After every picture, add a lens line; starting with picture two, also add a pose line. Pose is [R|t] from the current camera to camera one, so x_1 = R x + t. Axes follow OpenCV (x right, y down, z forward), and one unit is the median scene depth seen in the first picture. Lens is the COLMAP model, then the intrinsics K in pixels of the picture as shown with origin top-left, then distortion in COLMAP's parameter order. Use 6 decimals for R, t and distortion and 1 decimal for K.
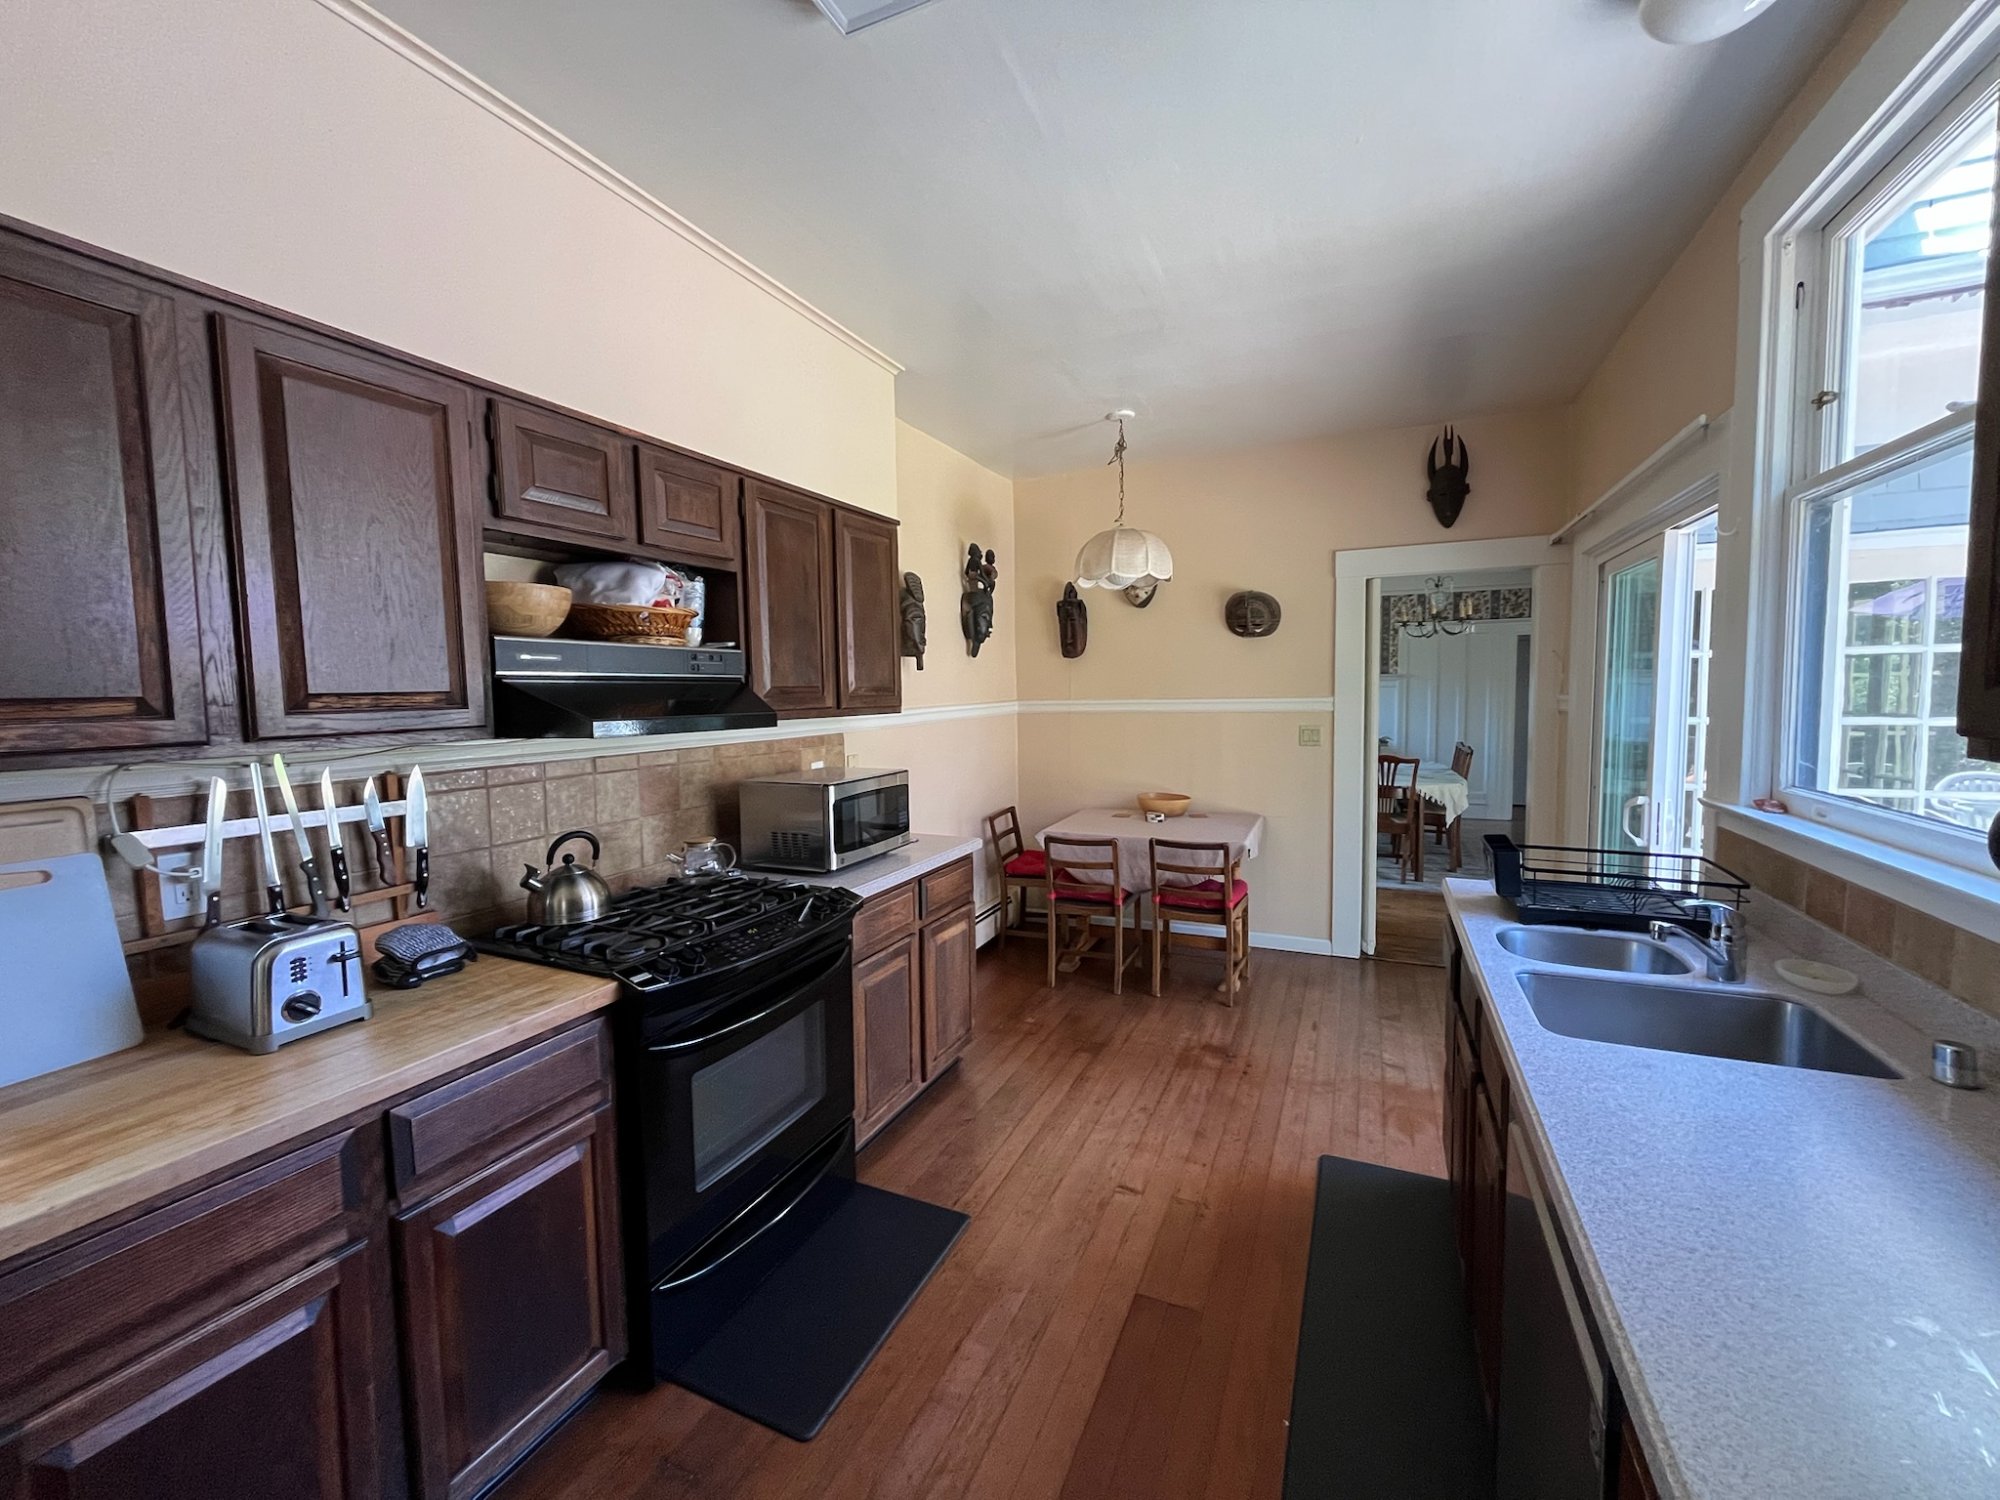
lens RADIAL K [[802.5, 0, 1000.0], [0, 802.5, 750.0], [0, 0, 1]] dist [-0.000324, -0.000017]
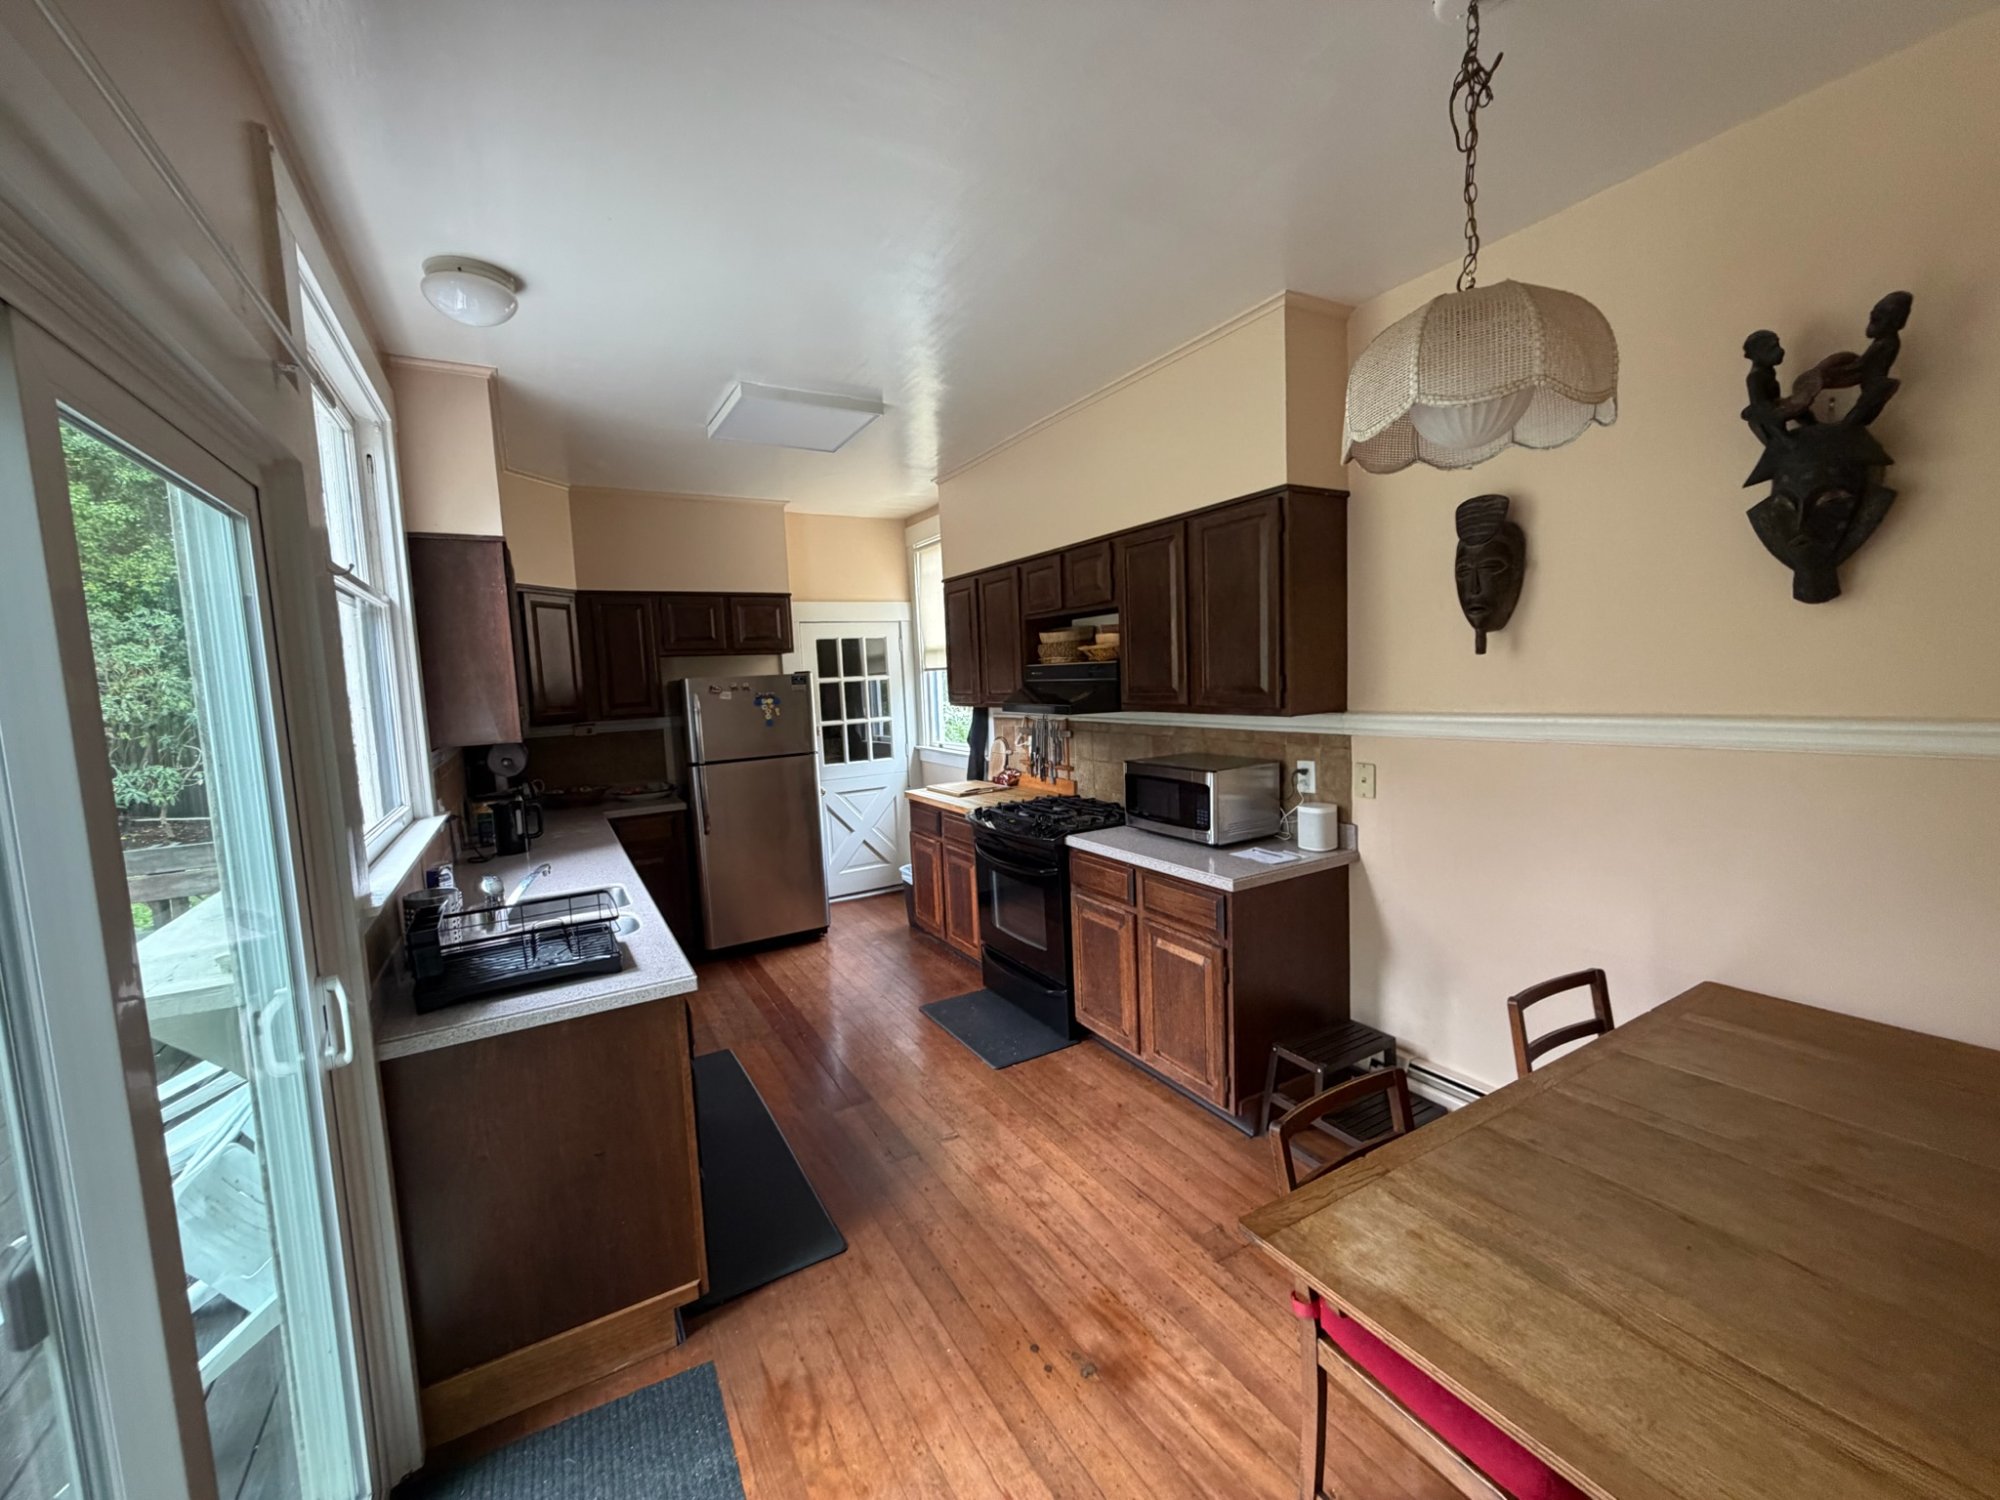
lens RADIAL K [[802.5, 0, 1000.0], [0, 802.5, 750.0], [0, 0, 1]] dist [-0.000324, -0.000017]
pose [[-0.579265, 0.120690, -0.806155, 0.767263], [-0.007287, 0.988172, 0.153176, -0.145368], [0.815107, 0.094604, -0.571534, 1.298676]]
